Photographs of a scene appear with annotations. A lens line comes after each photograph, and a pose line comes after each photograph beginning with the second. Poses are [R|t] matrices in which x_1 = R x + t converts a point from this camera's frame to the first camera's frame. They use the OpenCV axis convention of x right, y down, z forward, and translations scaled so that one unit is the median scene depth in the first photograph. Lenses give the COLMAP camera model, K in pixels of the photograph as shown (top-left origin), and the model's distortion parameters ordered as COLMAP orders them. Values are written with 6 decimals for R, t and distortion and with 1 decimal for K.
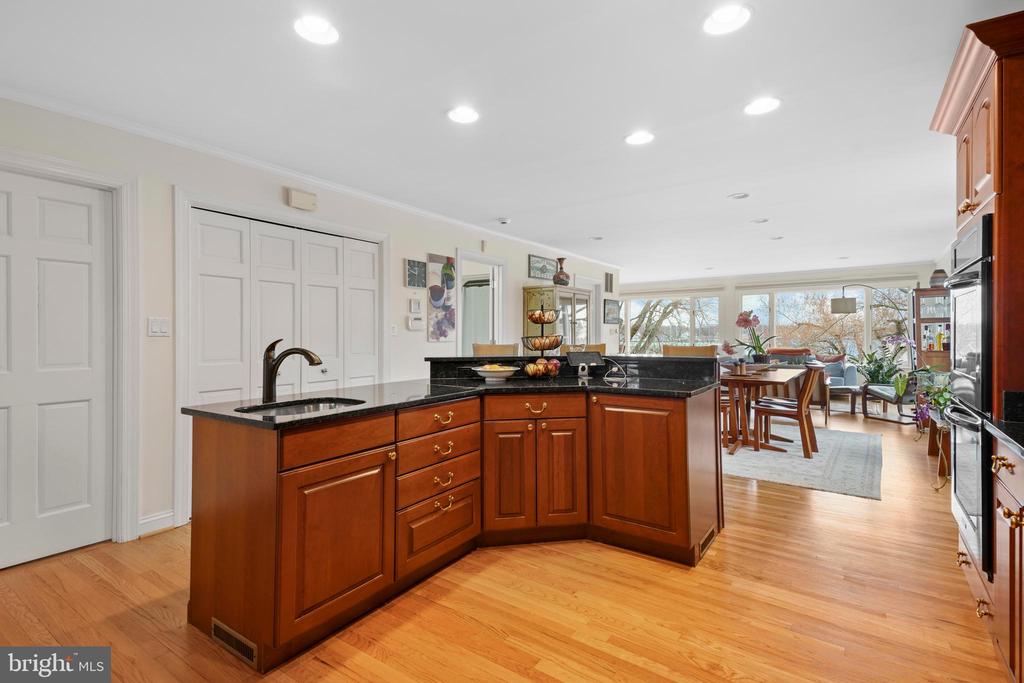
lens RADIAL K [[488.5, 0, 512.0], [0, 488.5, 337.5], [0, 0, 1]] dist [-0.003146, -0.000620]
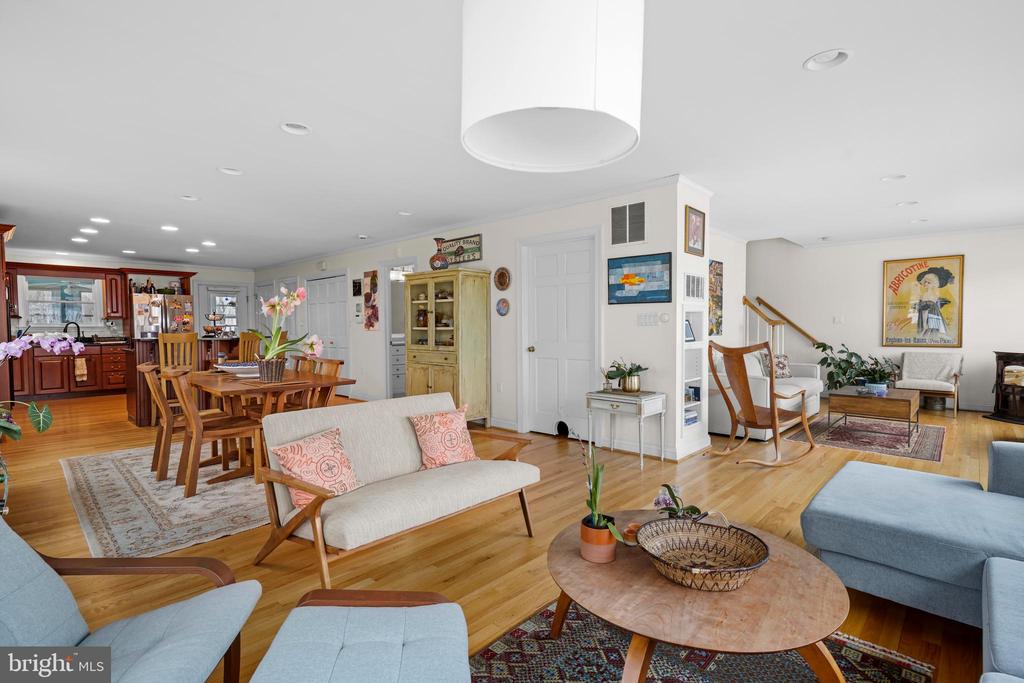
lens RADIAL K [[488.5, 0, 511.9], [0, 488.5, 340.7], [0, 0, 1]] dist [-0.003146, -0.000620]
pose [[-0.151965, 0.032887, -0.987839, 1.218777], [-0.003067, 0.999426, 0.033745, -0.010932], [0.988381, 0.008158, -0.151777, 1.613478]]
